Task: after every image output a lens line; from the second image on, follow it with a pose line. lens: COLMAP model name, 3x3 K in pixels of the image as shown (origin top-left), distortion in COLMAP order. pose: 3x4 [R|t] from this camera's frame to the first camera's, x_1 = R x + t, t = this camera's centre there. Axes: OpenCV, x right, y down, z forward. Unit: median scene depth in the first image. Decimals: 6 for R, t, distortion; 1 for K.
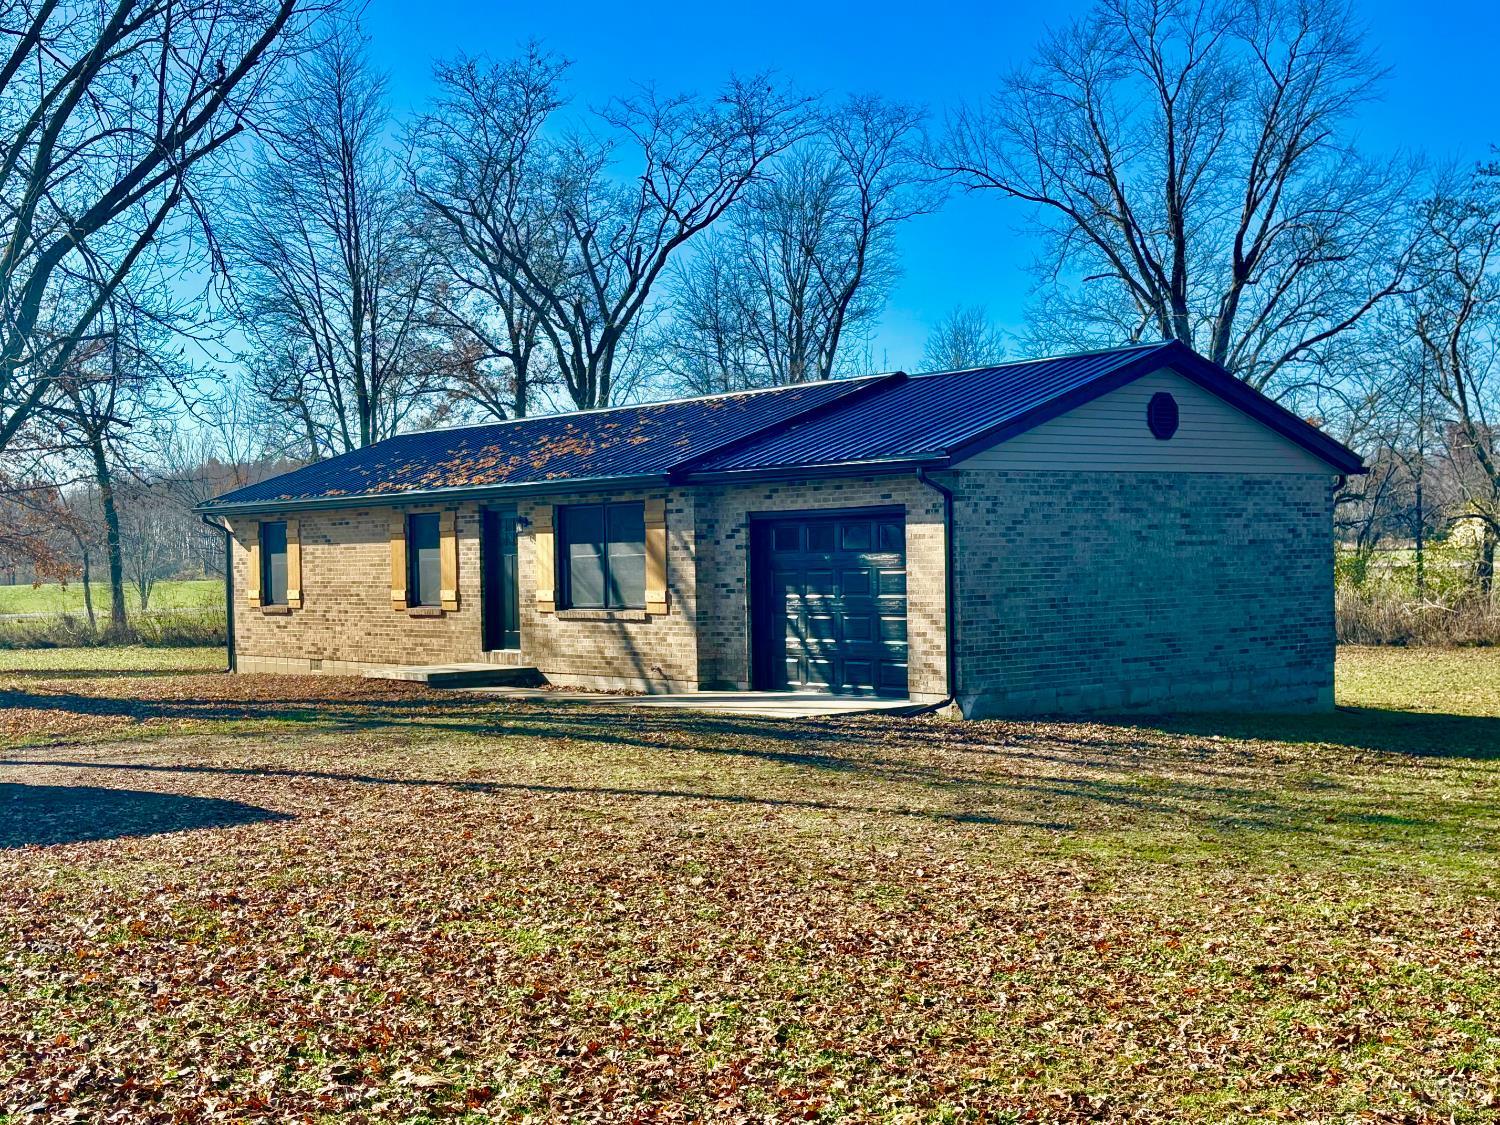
lens RADIAL K [[1862.9, 0, 750.0], [0, 1862.9, 561.3], [0, 0, 1]] dist [0.019725, 0.000000]
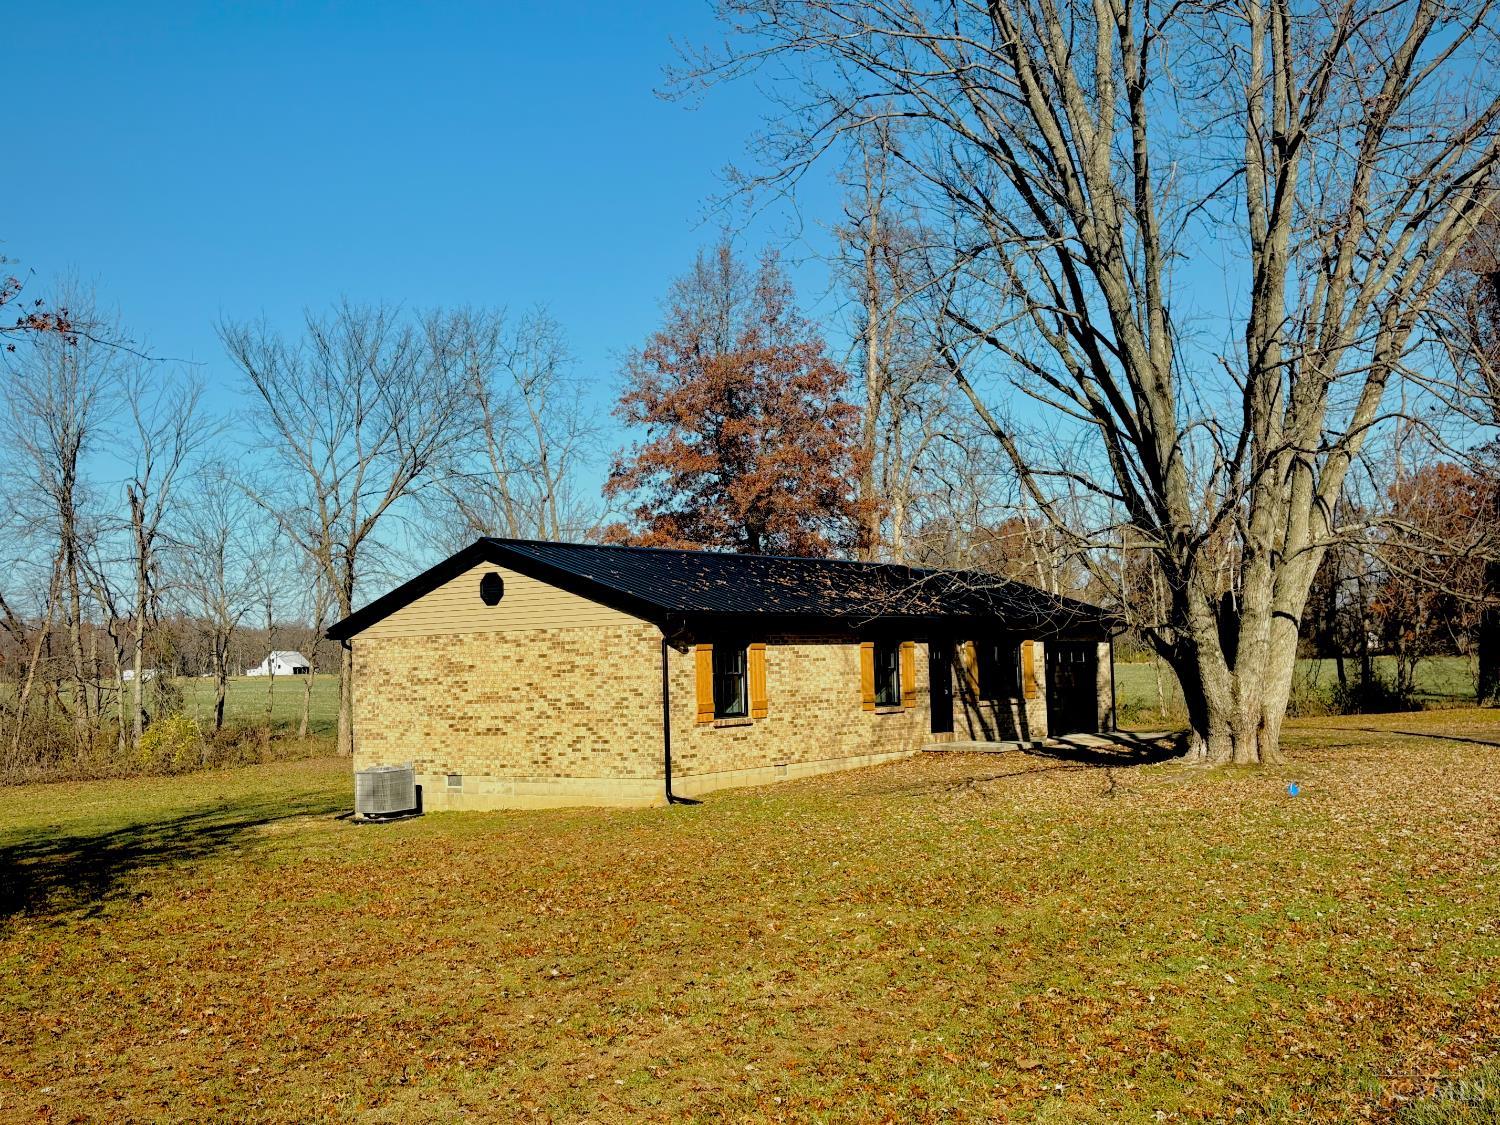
lens RADIAL K [[1604.3, 0, 749.9], [0, 1604.3, 562.4], [0, 0, 1]] dist [-0.005358, 0.000000]
pose [[-0.178858, 0.089598, 0.979787, -1.169728], [0.041800, 0.995638, -0.083417, 0.015063], [-0.982986, 0.026035, -0.181823, 1.243645]]
